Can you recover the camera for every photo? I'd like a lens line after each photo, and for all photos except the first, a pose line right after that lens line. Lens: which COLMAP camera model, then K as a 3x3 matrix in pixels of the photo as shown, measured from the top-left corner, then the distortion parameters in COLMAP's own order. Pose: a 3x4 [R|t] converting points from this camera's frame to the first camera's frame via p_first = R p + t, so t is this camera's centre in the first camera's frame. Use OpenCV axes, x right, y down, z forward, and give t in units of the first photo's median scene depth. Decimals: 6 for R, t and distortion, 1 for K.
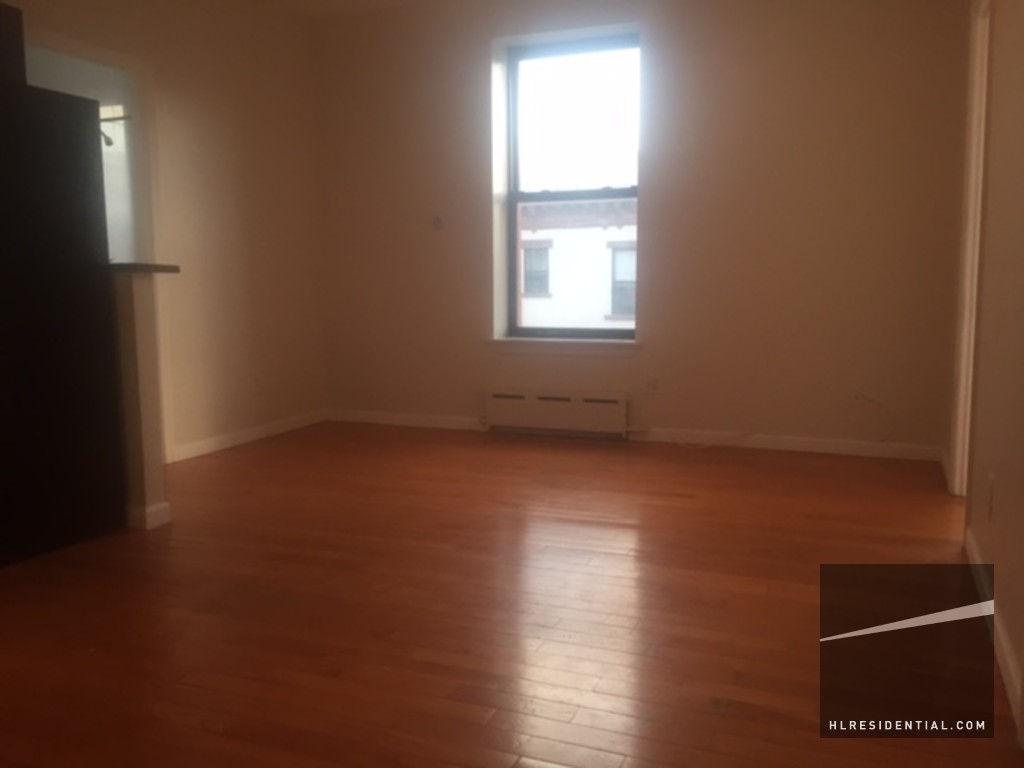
lens RADIAL K [[874.0, 0, 514.4], [0, 874.0, 380.1], [0, 0, 1]] dist [0.044910, -0.046505]
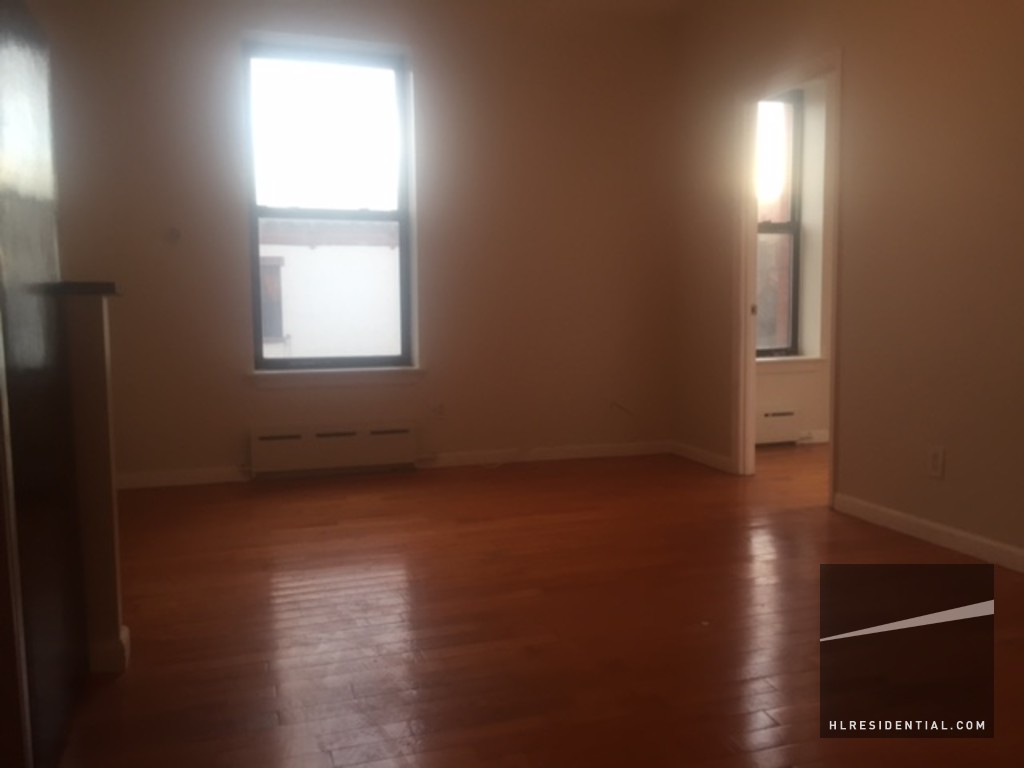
lens RADIAL K [[874.0, 0, 514.2], [0, 874.0, 387.9], [0, 0, 1]] dist [0.044910, -0.046505]
pose [[0.747828, -0.059651, 0.661207, -0.415667], [0.073901, 0.997245, 0.006384, -0.019290], [-0.659767, 0.044090, 0.750176, 0.182560]]
